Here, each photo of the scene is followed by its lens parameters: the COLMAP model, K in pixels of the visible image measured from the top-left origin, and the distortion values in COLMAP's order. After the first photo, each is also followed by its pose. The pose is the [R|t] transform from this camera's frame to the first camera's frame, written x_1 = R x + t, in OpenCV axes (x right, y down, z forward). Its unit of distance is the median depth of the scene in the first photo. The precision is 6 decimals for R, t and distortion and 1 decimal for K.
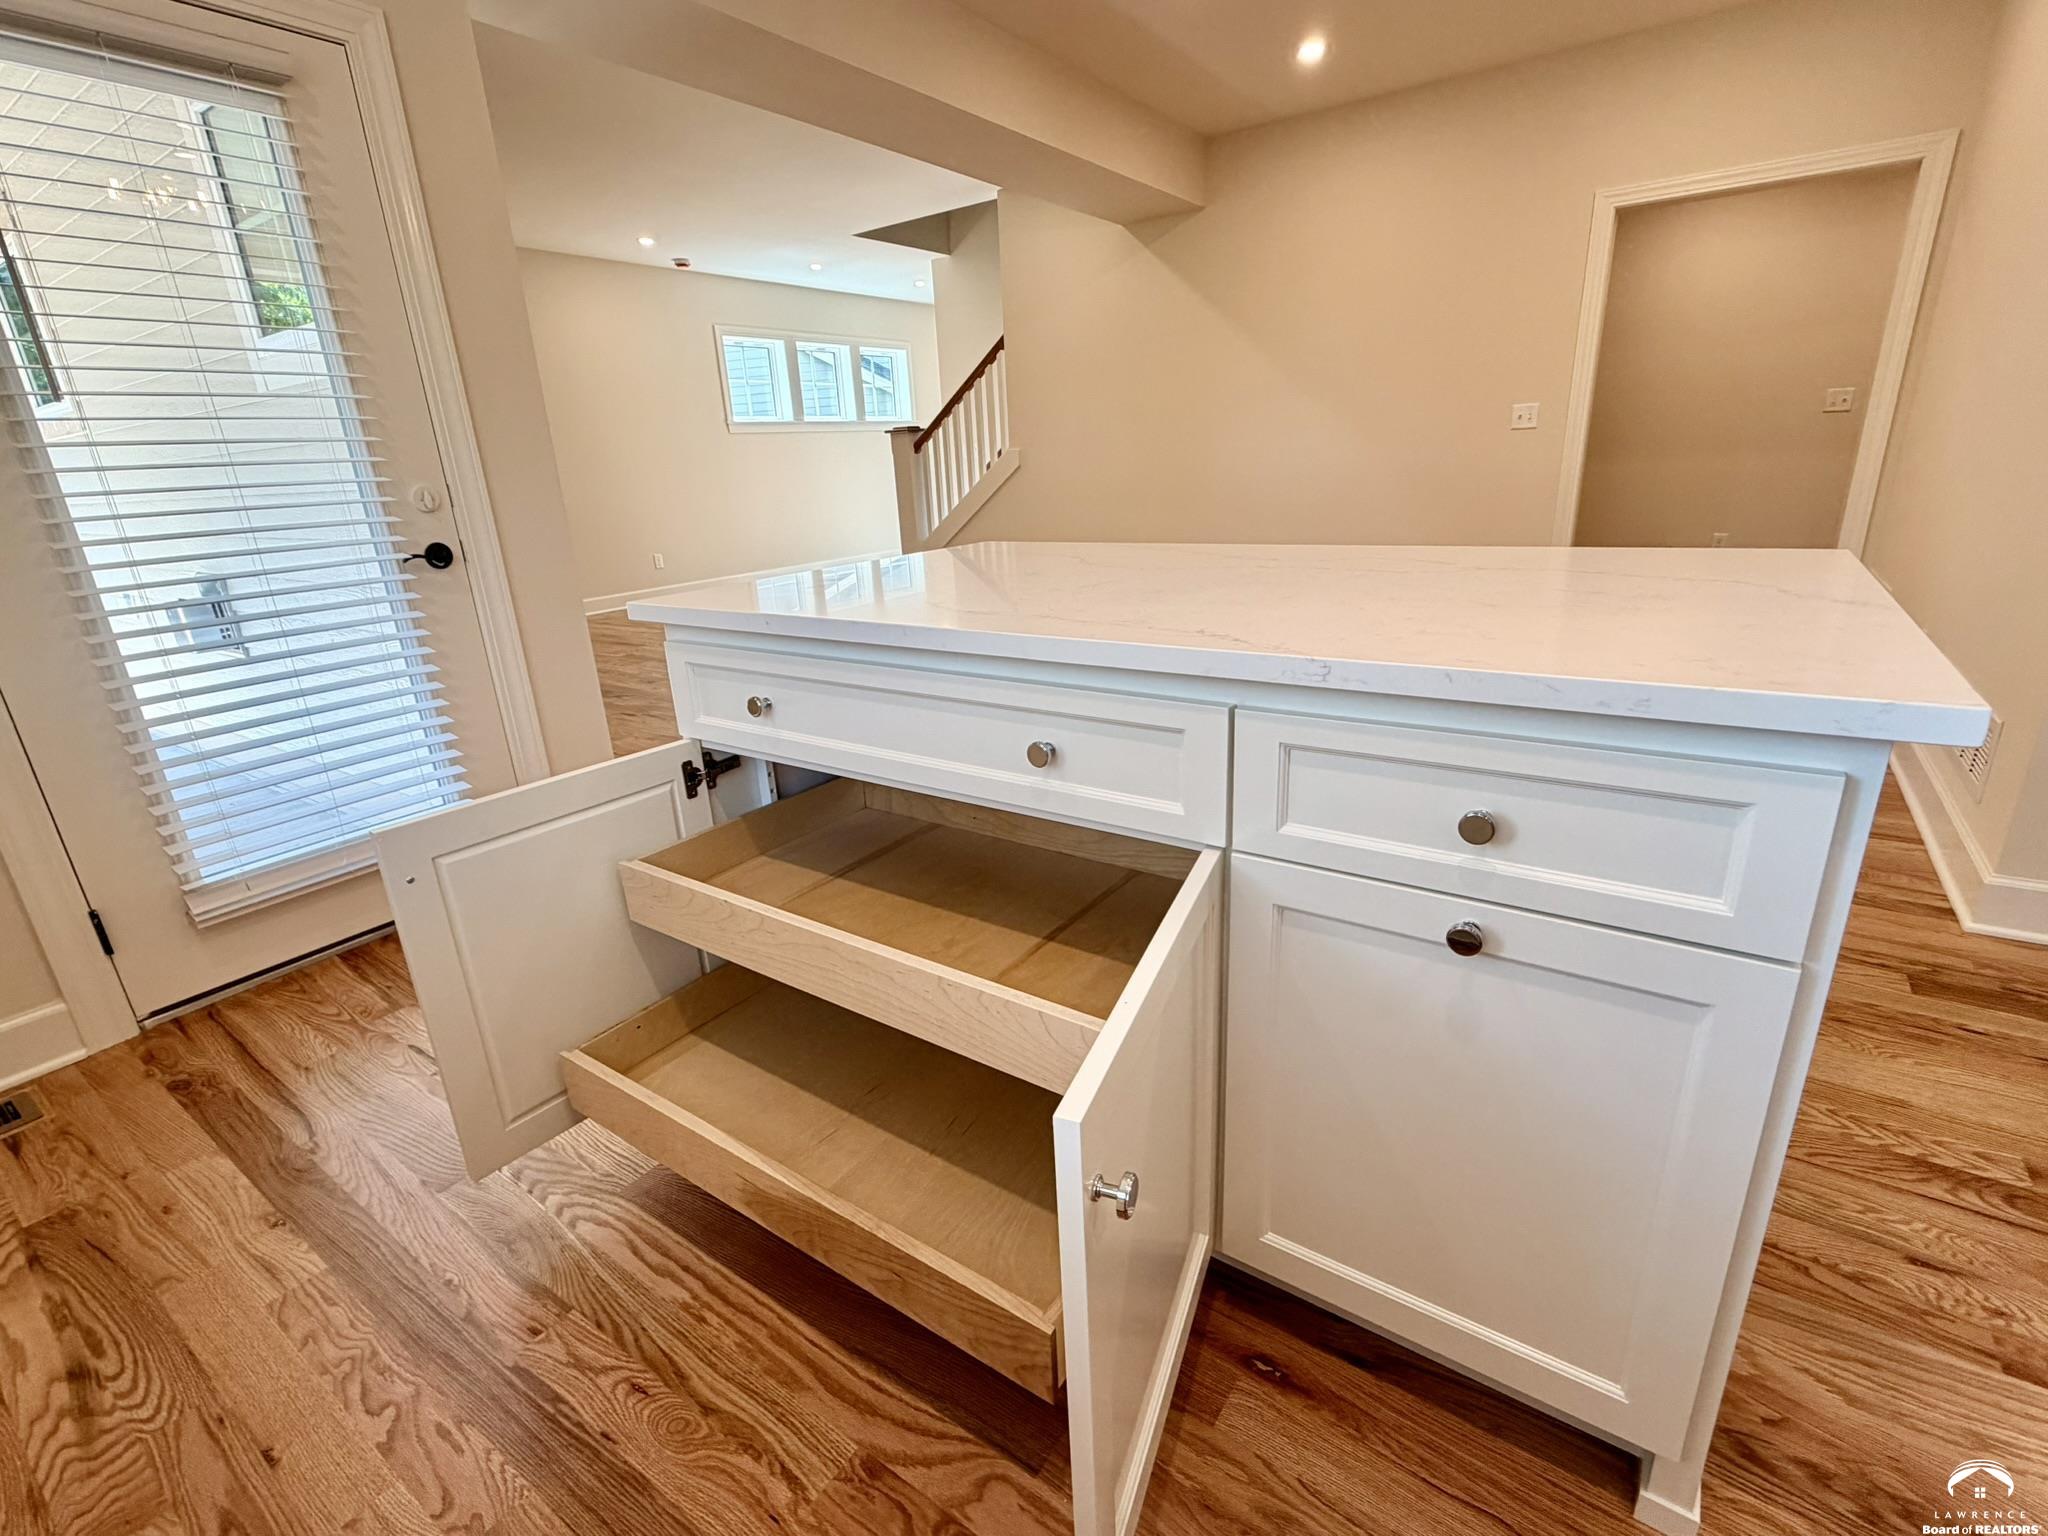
lens RADIAL K [[940.8, 0, 1029.1], [0, 940.8, 778.9], [0, 0, 1]] dist [-0.002492, -0.000098]
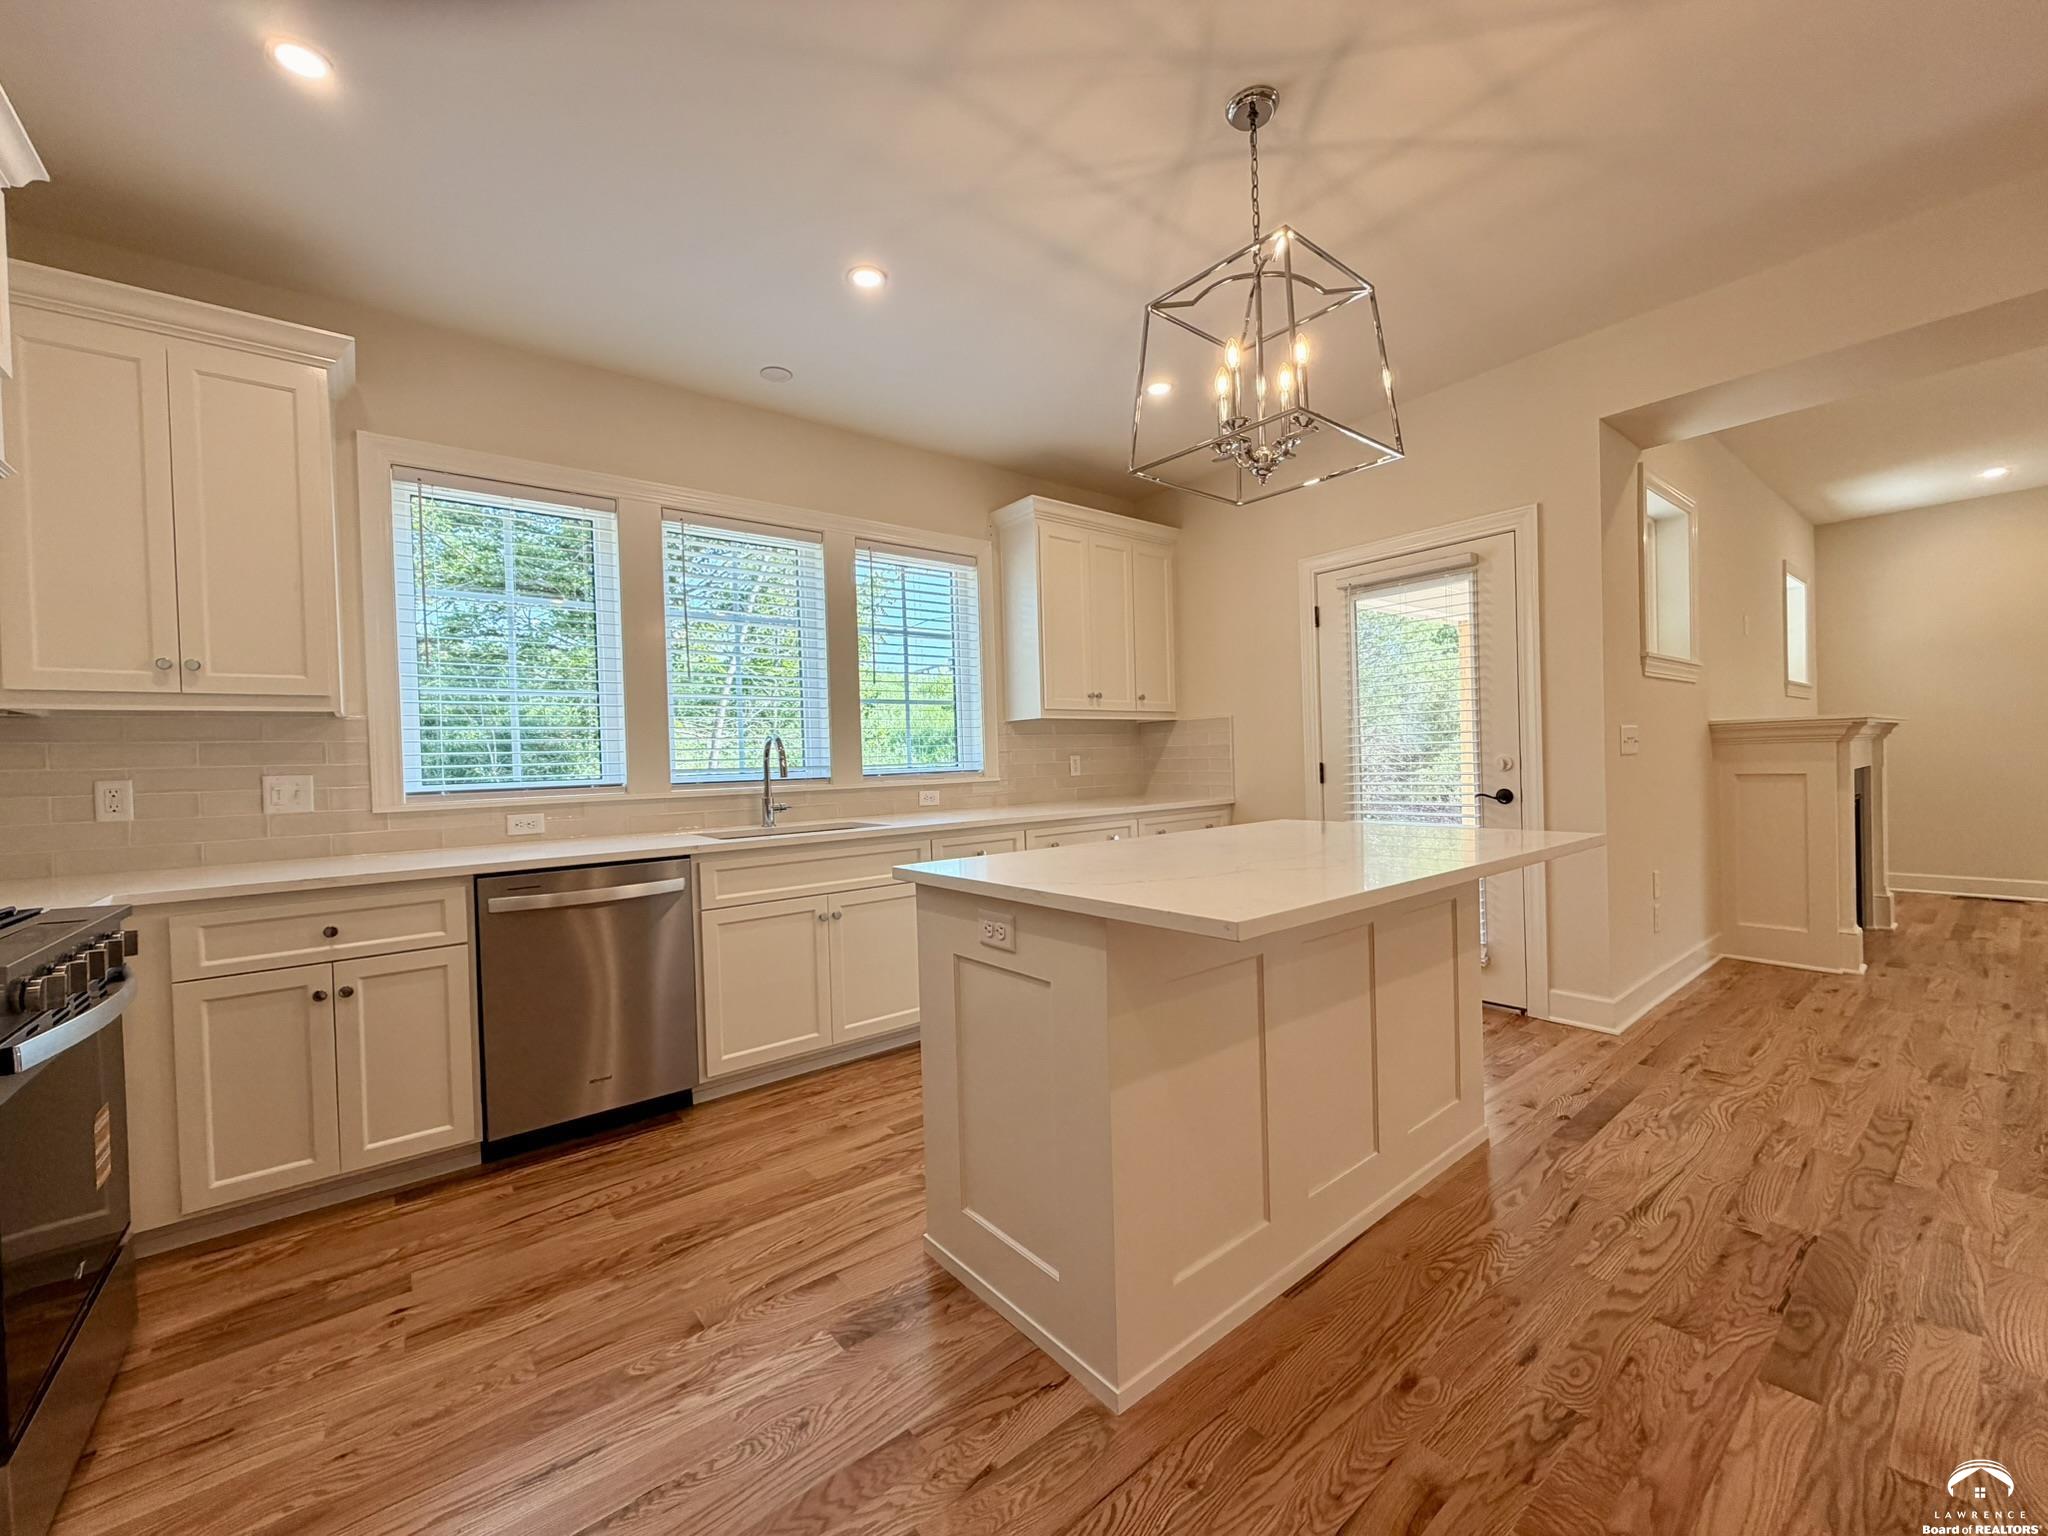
lens RADIAL K [[811.6, 0, 1018.9], [0, 811.6, 768.9], [0, 0, 1]] dist [-0.004521, 0.002183]
pose [[-0.276035, 0.070137, -0.958585, 1.474418], [-0.274269, 0.950119, 0.148496, -0.391413], [0.921185, 0.303900, -0.243030, 0.803137]]
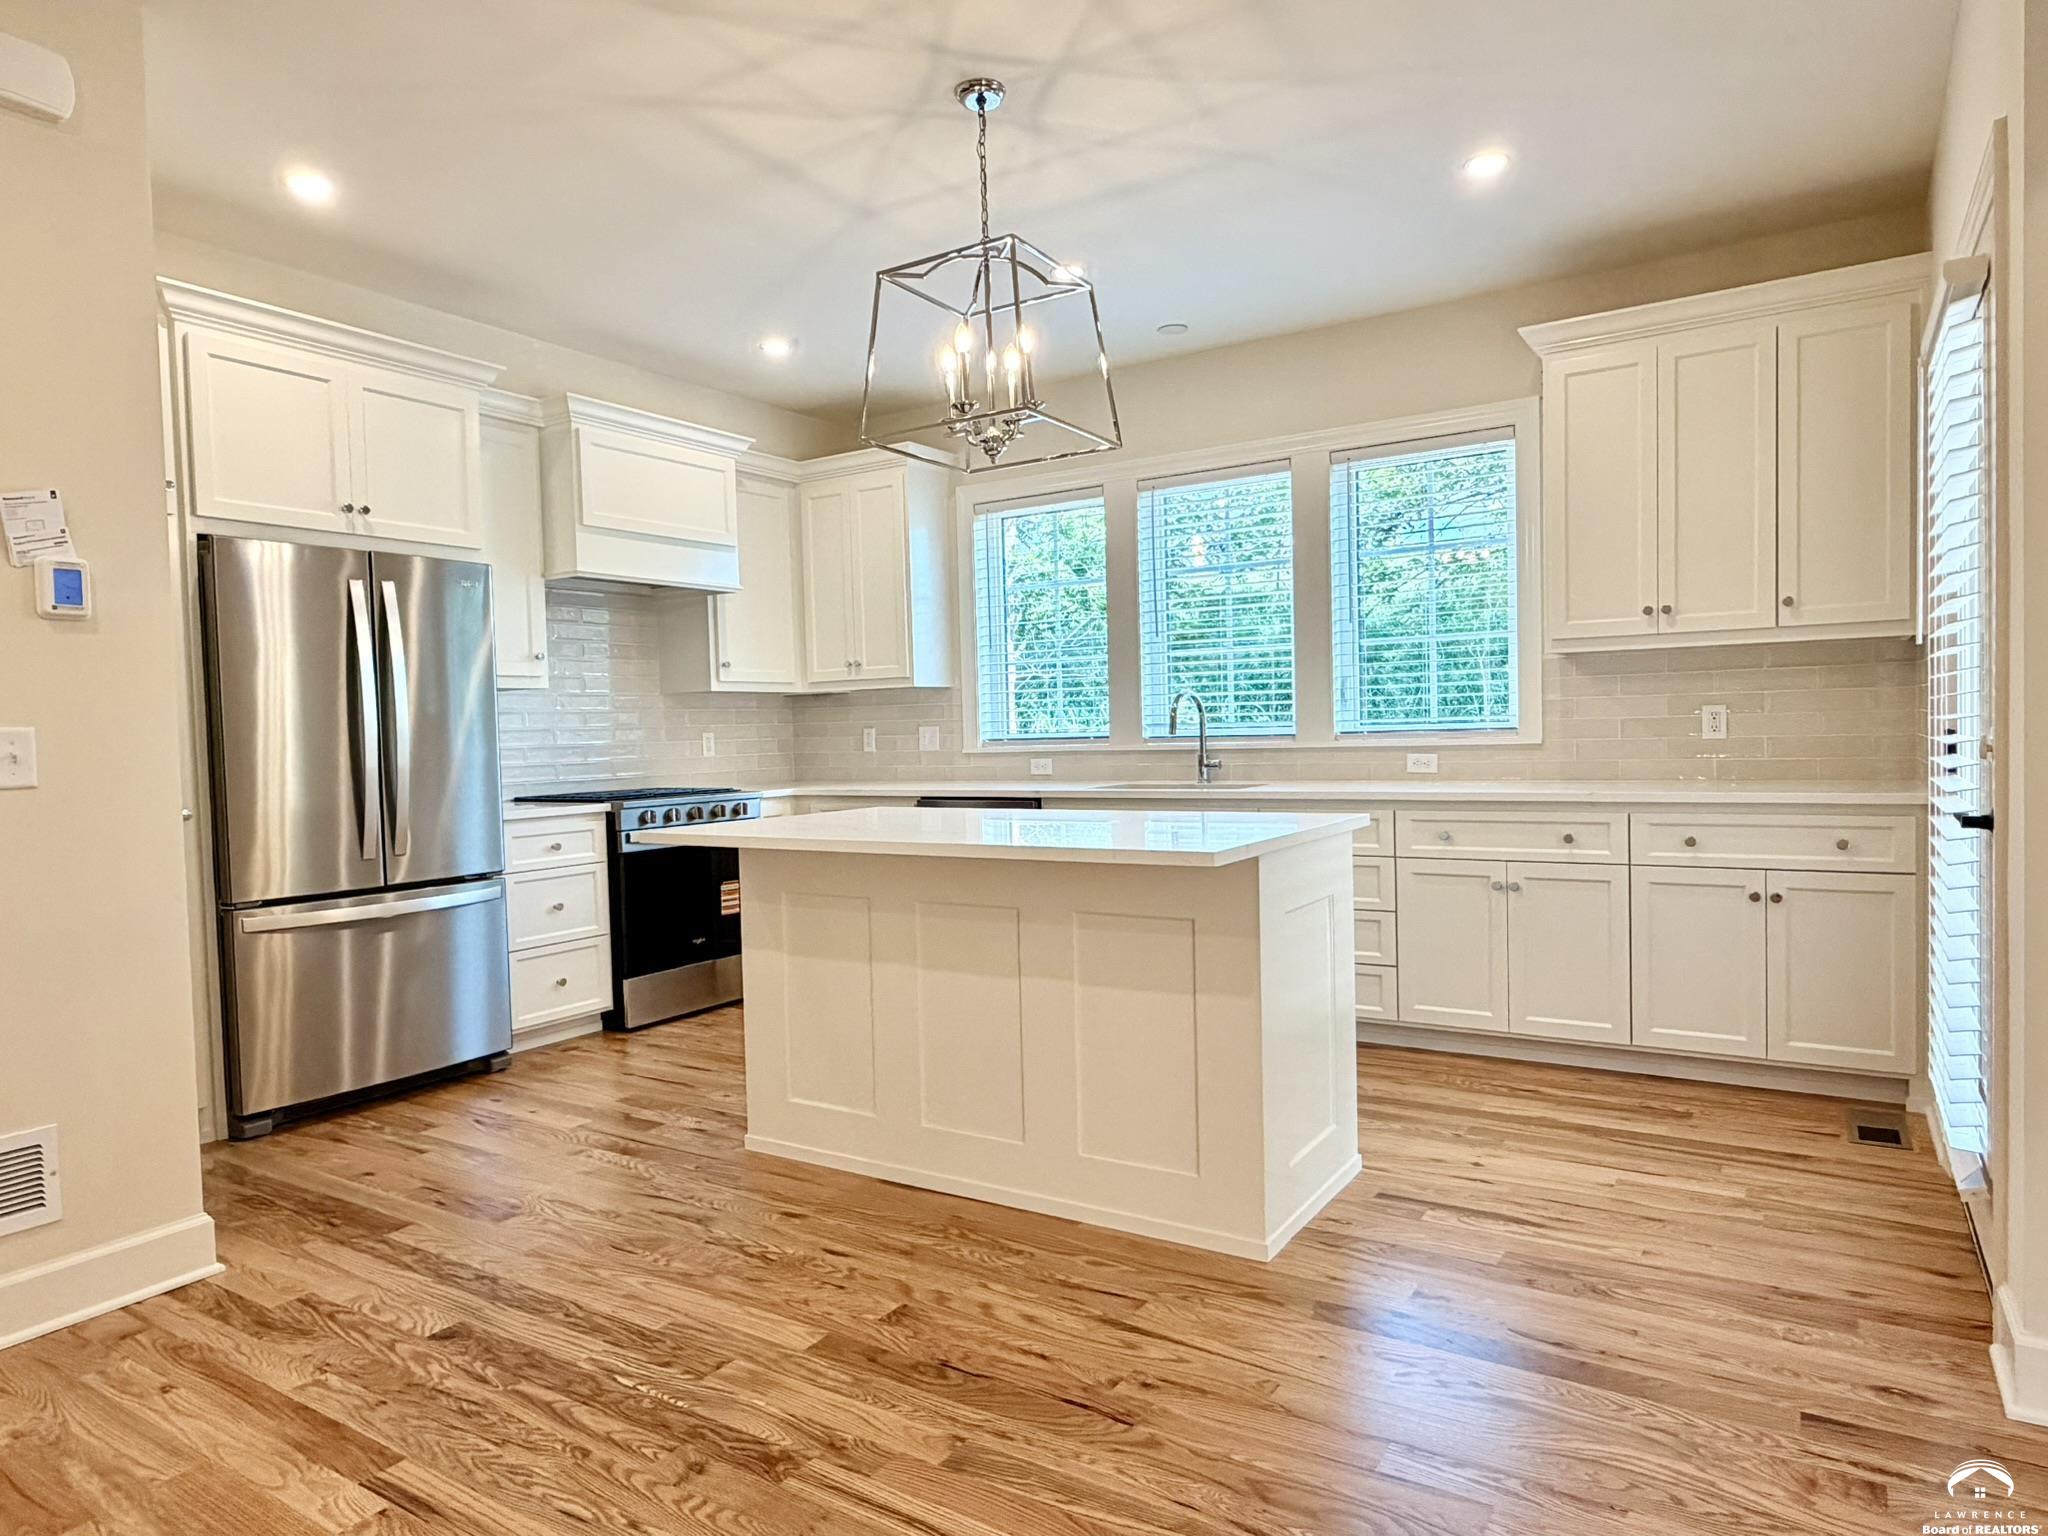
lens RADIAL K [[1253.3, 0, 1042.7], [0, 1253.3, 766.6], [0, 0, 1]] dist [-0.003658, 0.004669]
pose [[-0.995544, 0.079271, -0.051081, 0.199803], [0.055661, 0.931187, 0.360269, -0.989794], [0.076124, 0.355820, -0.931449, 2.720712]]
